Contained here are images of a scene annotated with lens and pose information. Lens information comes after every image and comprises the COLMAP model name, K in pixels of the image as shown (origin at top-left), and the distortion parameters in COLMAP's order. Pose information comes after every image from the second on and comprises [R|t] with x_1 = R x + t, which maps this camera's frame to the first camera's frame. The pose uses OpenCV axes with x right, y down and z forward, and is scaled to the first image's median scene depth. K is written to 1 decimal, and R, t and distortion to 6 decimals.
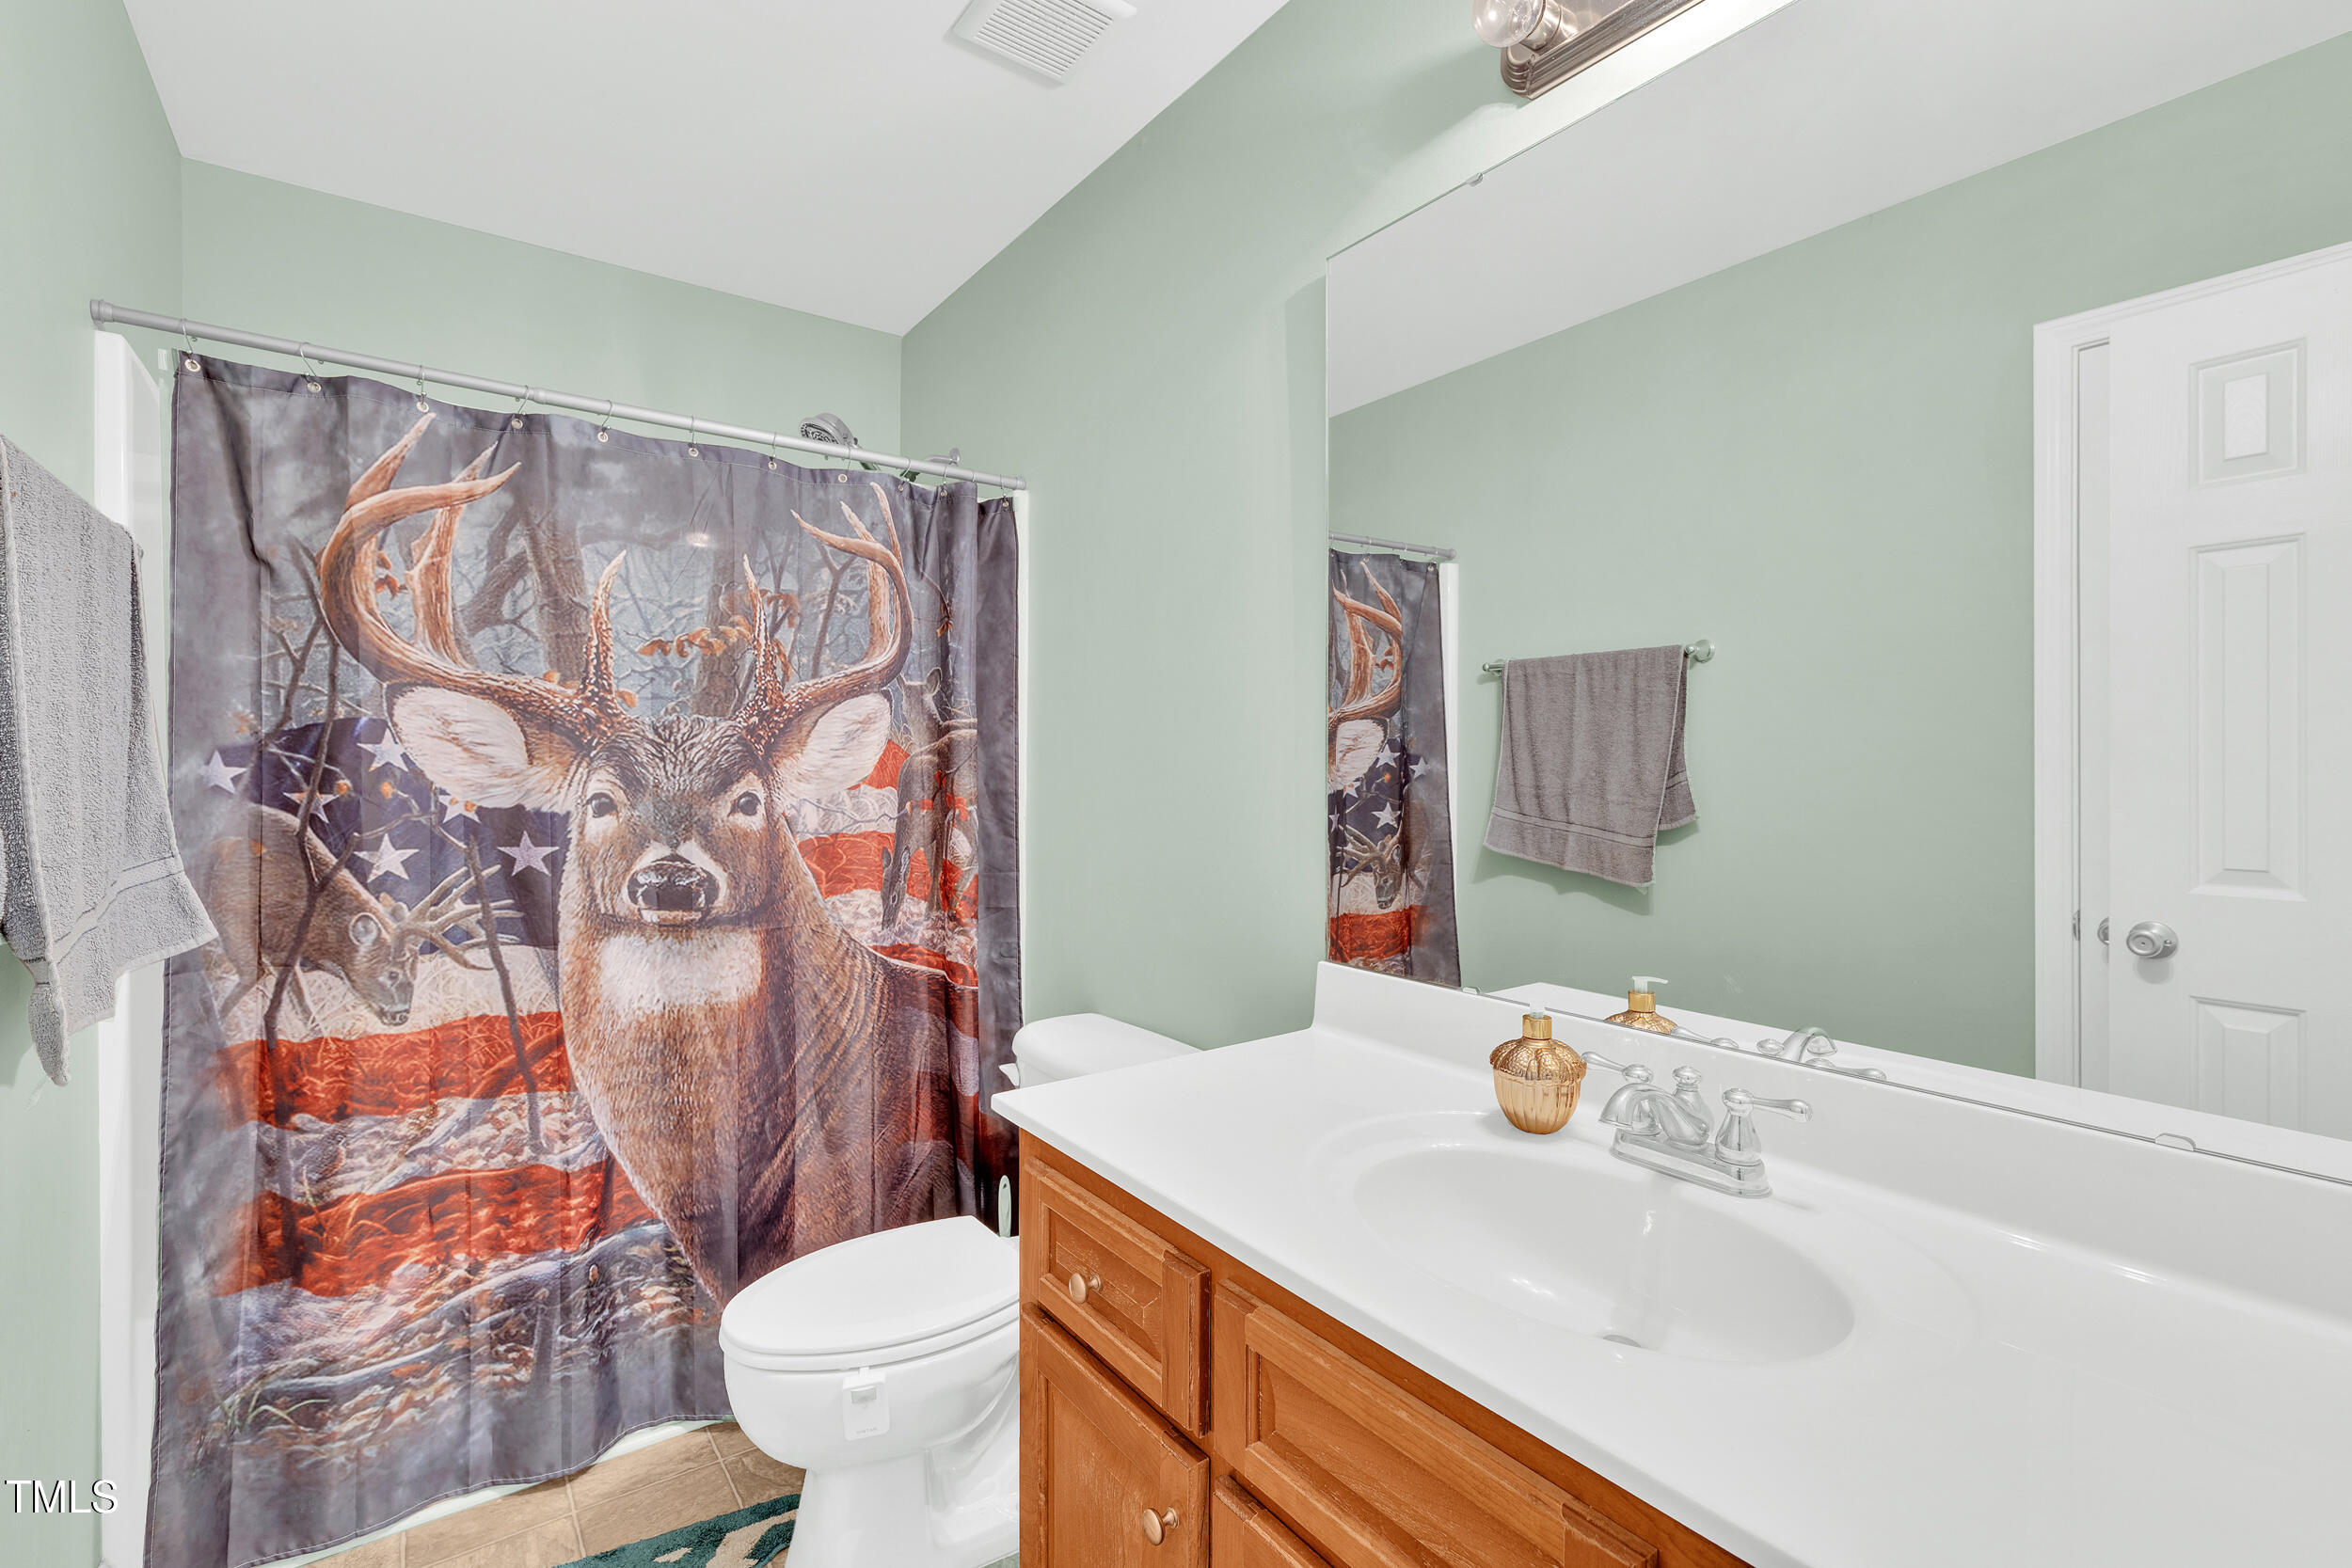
lens RADIAL K [[1015.0, 0, 1168.4], [0, 1015.0, 772.6], [0, 0, 1]] dist [0.001448, 0.000132]
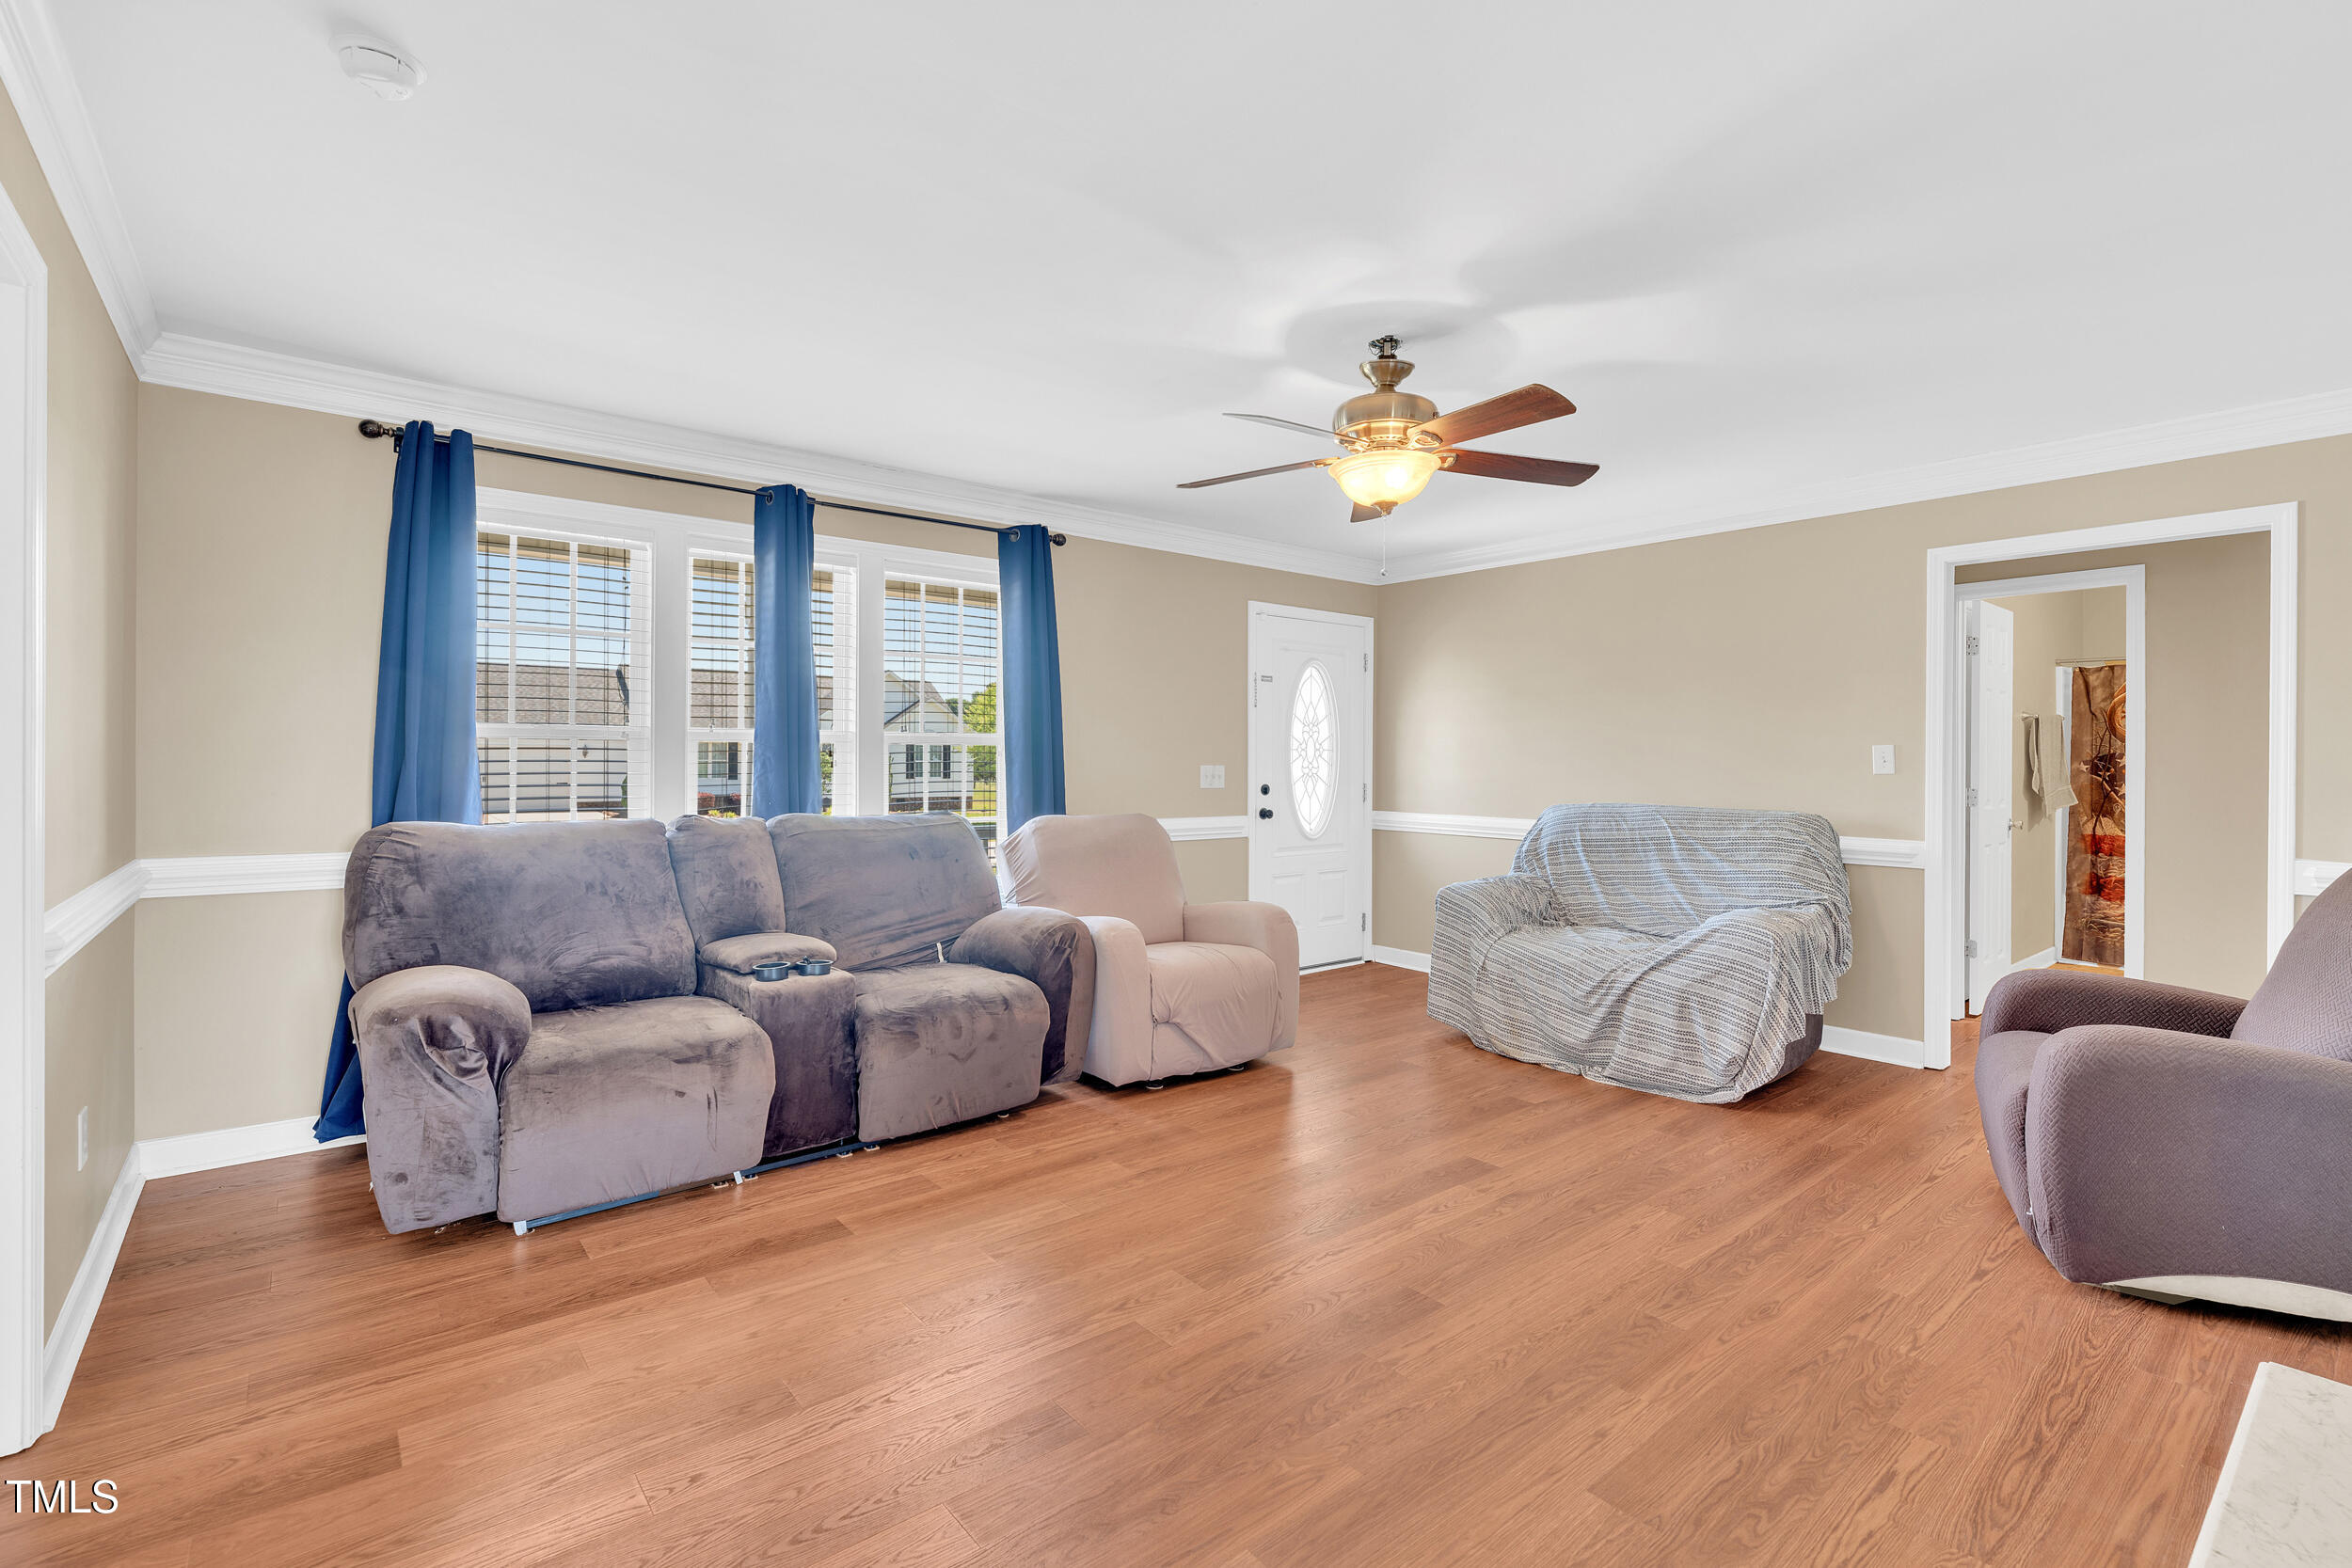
lens RADIAL K [[1066.5, 0, 1175.6], [0, 1066.5, 777.8], [0, 0, 1]] dist [0.000249, 0.000048]
pose [[0.064391, 0.007608, -0.997896, 3.055114], [-0.005293, 0.999959, 0.007282, 0.031713], [0.997911, 0.004813, 0.064428, -2.862050]]
